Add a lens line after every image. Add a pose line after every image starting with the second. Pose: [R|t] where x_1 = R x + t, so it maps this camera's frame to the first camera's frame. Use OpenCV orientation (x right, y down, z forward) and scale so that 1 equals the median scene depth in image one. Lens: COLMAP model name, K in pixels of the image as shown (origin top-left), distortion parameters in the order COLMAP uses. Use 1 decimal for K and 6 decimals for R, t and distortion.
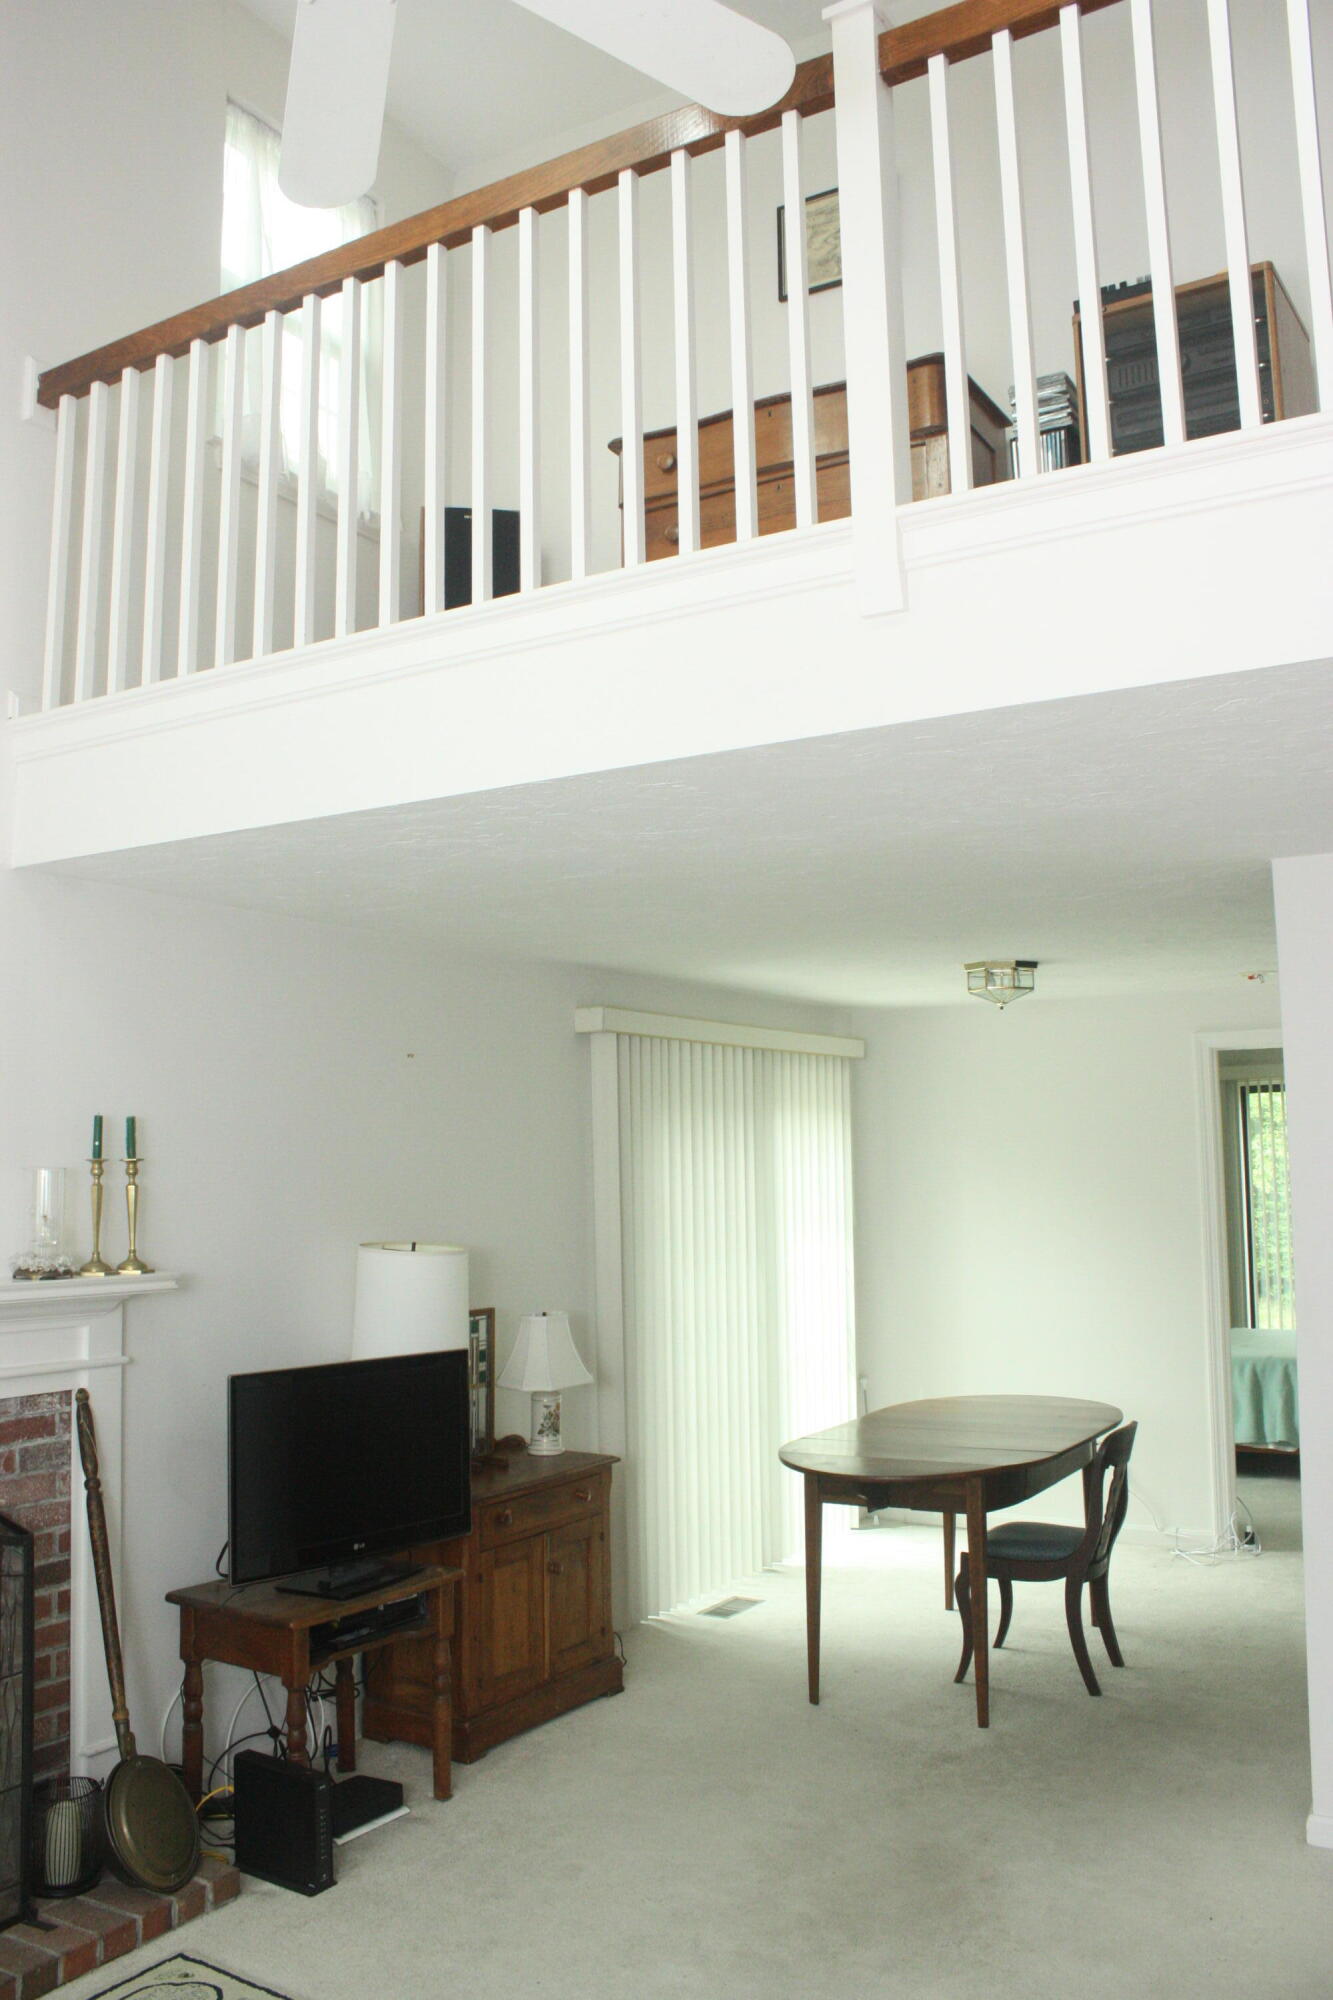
lens RADIAL K [[1663.6, 0, 698.9], [0, 1663.6, 1002.1], [0, 0, 1]] dist [-0.175536, 0.146396]
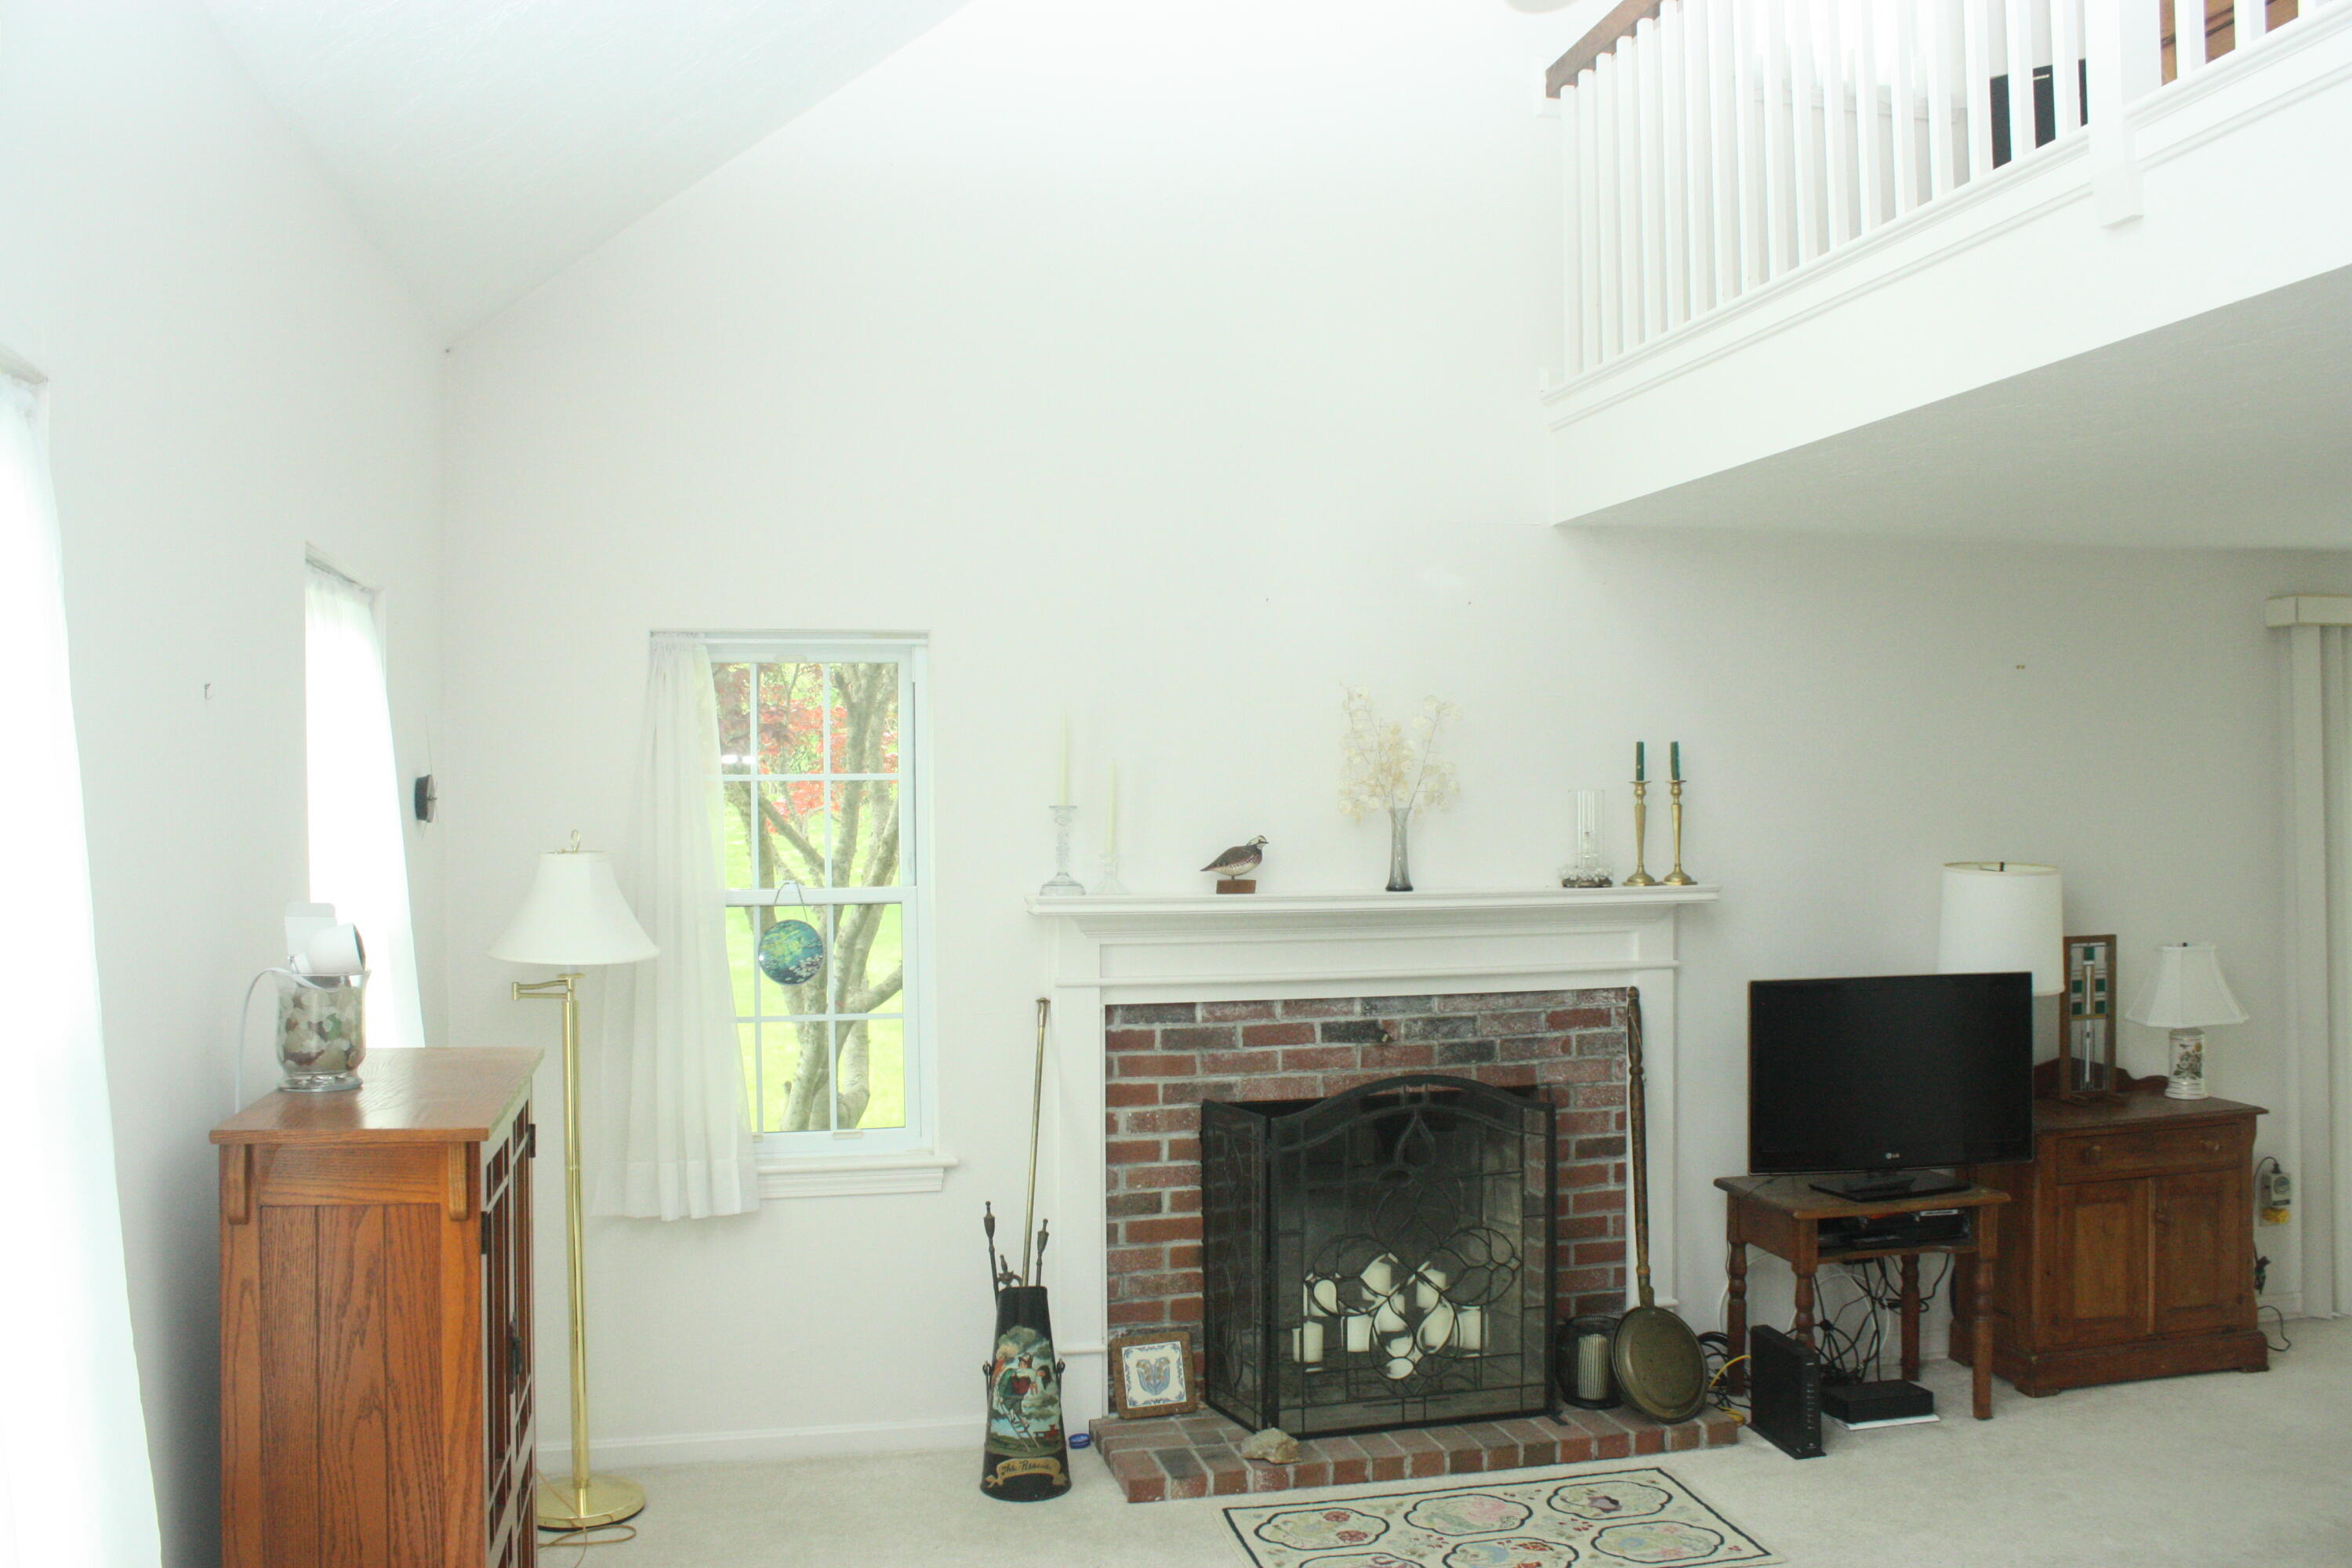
lens RADIAL K [[1956.4, 0, 1186.2], [0, 1956.4, 792.6], [0, 0, 1]] dist [-0.175536, 0.146396]
pose [[0.695881, -0.000081, -0.718157, 0.356828], [0.076528, 0.994314, 0.074043, -0.017261], [0.714068, -0.106484, 0.691931, -0.132962]]
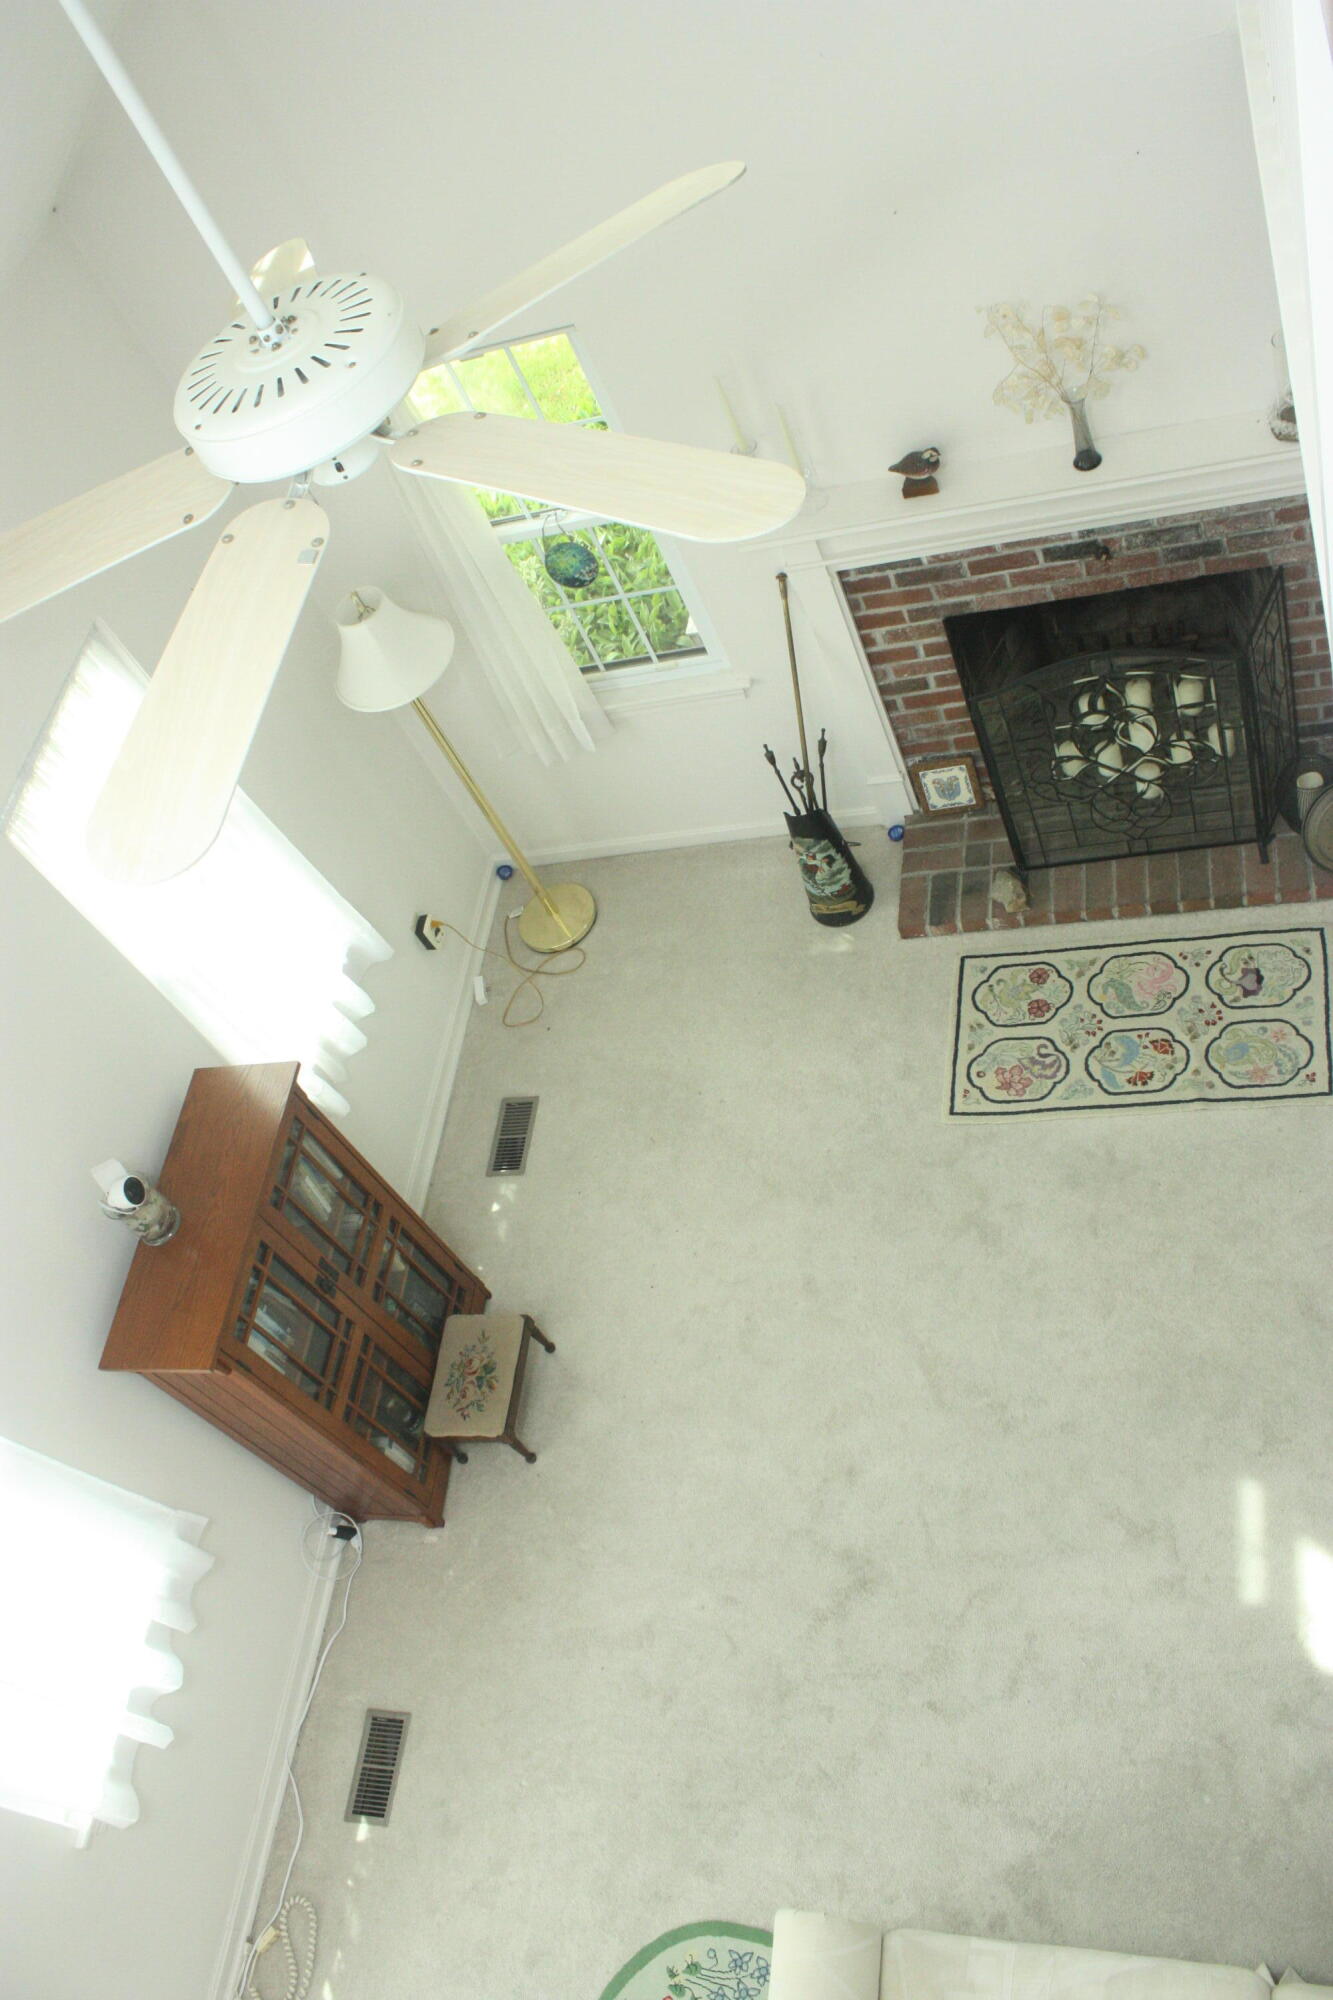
lens RADIAL K [[1663.6, 0, 698.9], [0, 1663.6, 1002.1], [0, 0, 1]] dist [-0.175536, 0.146396]
pose [[0.375965, 0.671185, -0.638875, 0.357260], [0.413032, 0.495796, 0.763931, -0.578838], [0.829491, -0.551087, -0.090819, 0.520627]]
